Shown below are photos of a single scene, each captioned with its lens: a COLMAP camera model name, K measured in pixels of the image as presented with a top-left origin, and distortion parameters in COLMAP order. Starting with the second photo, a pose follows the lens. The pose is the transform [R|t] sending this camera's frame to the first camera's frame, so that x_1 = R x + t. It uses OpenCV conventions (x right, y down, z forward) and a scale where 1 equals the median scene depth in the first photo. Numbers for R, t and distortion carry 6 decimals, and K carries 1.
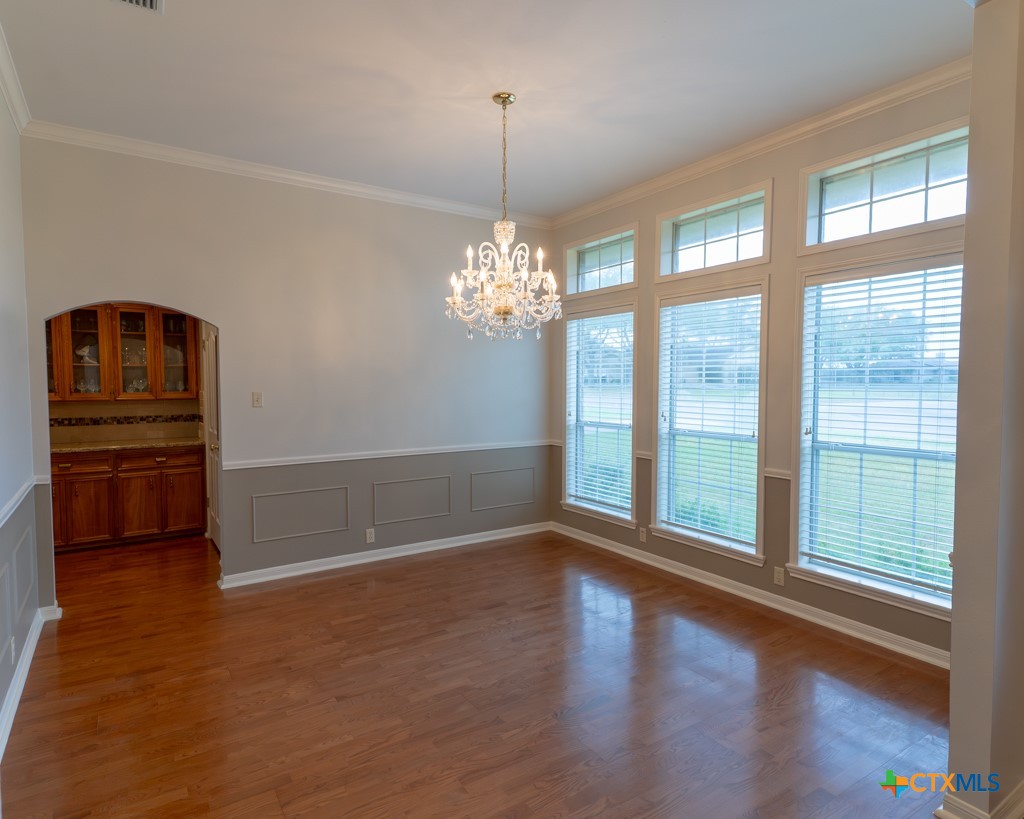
lens RADIAL K [[593.2, 0, 516.2], [0, 593.2, 406.3], [0, 0, 1]] dist [0.017512, -0.001662]
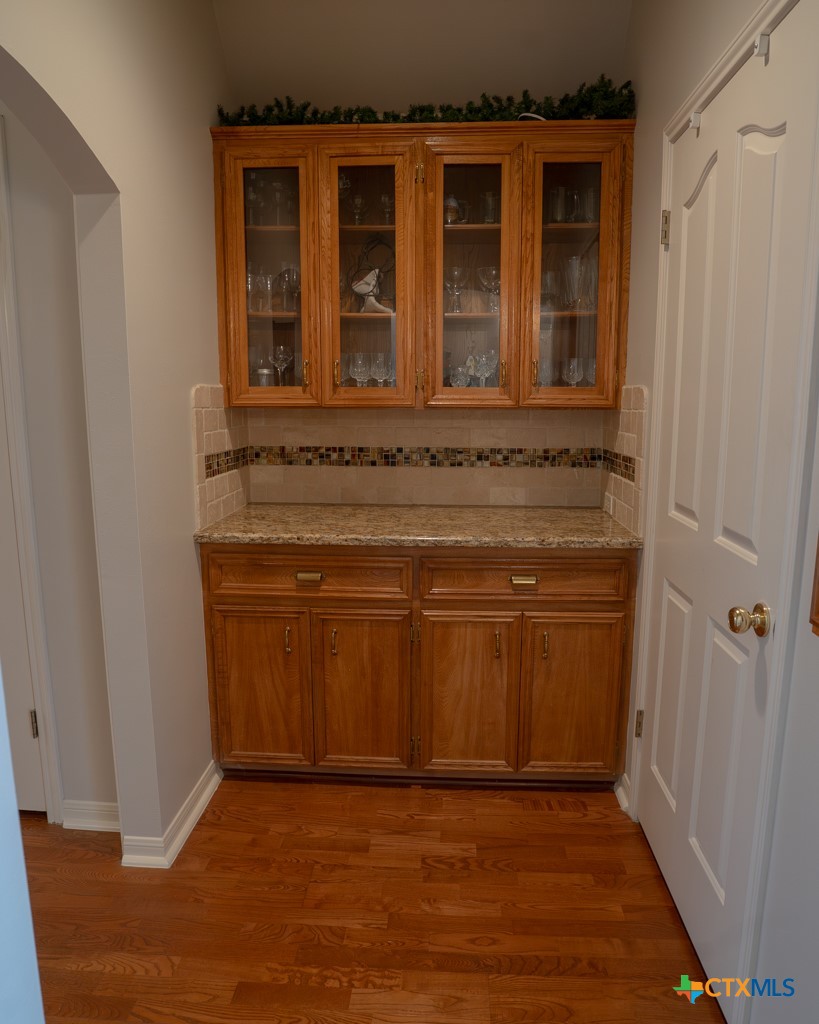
lens RADIAL K [[654.0, 0, 415.2], [0, 654.0, 508.0], [0, 0, 1]] dist [-0.055899, 0.022062]
pose [[0.799152, 0.110769, -0.590835, -0.416376], [-0.030084, 0.989014, 0.144728, -0.006742], [0.600376, -0.097885, 0.793705, 0.649122]]
